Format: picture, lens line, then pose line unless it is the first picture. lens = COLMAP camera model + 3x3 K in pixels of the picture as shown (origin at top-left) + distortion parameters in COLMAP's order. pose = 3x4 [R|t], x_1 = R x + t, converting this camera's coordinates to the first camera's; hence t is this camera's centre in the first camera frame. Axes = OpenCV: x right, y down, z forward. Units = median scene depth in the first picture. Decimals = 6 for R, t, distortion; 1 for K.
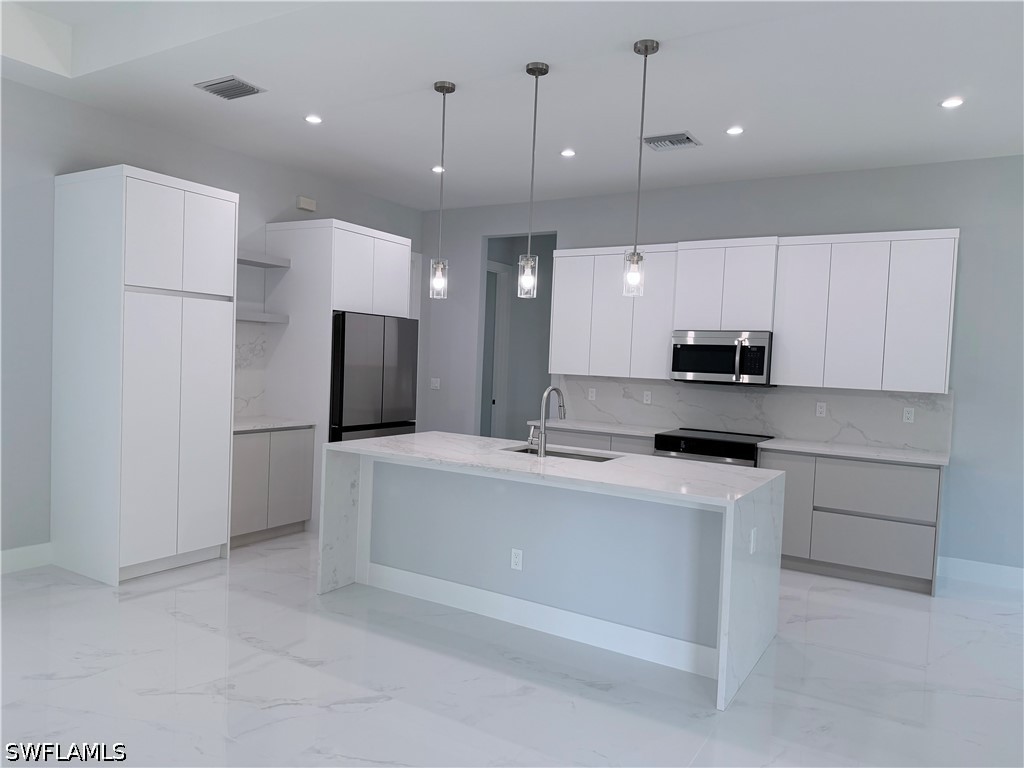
lens RADIAL K [[721.1, 0, 509.2], [0, 721.1, 380.7], [0, 0, 1]] dist [0.040309, -0.003248]
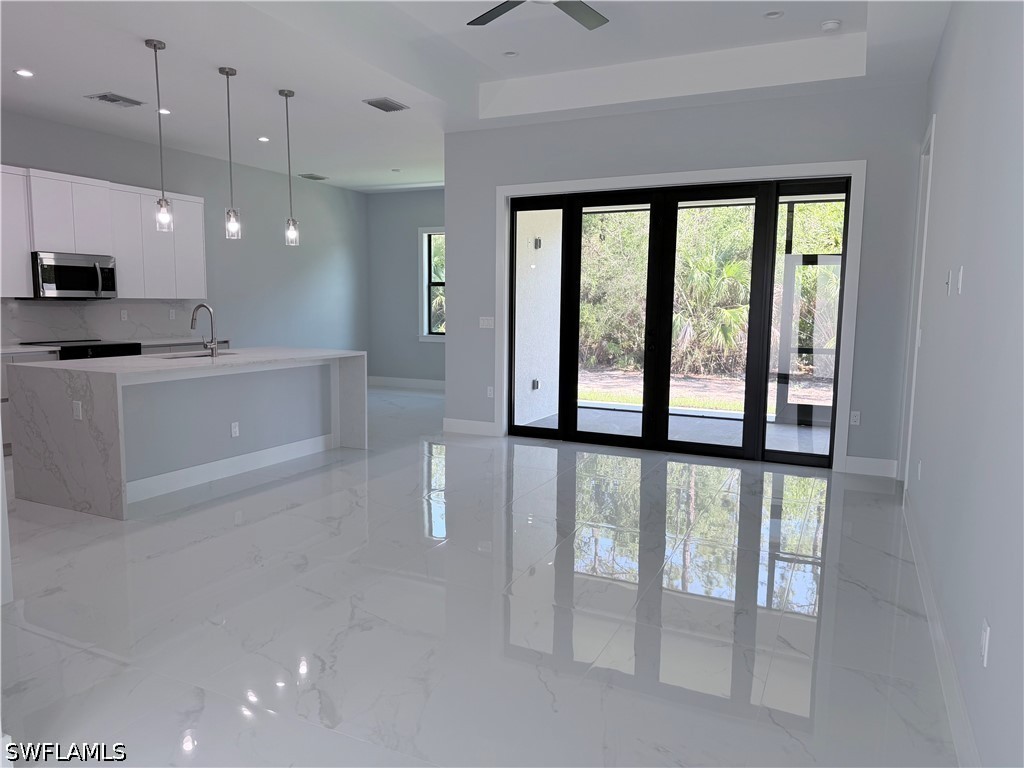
lens RADIAL K [[721.1, 0, 508.8], [0, 721.1, 382.6], [0, 0, 1]] dist [0.040309, -0.003248]
pose [[-0.093917, -0.156732, 0.983166, -1.211577], [0.021516, 0.986980, 0.159395, -0.045840], [-0.995348, 0.036124, -0.089322, 0.517442]]
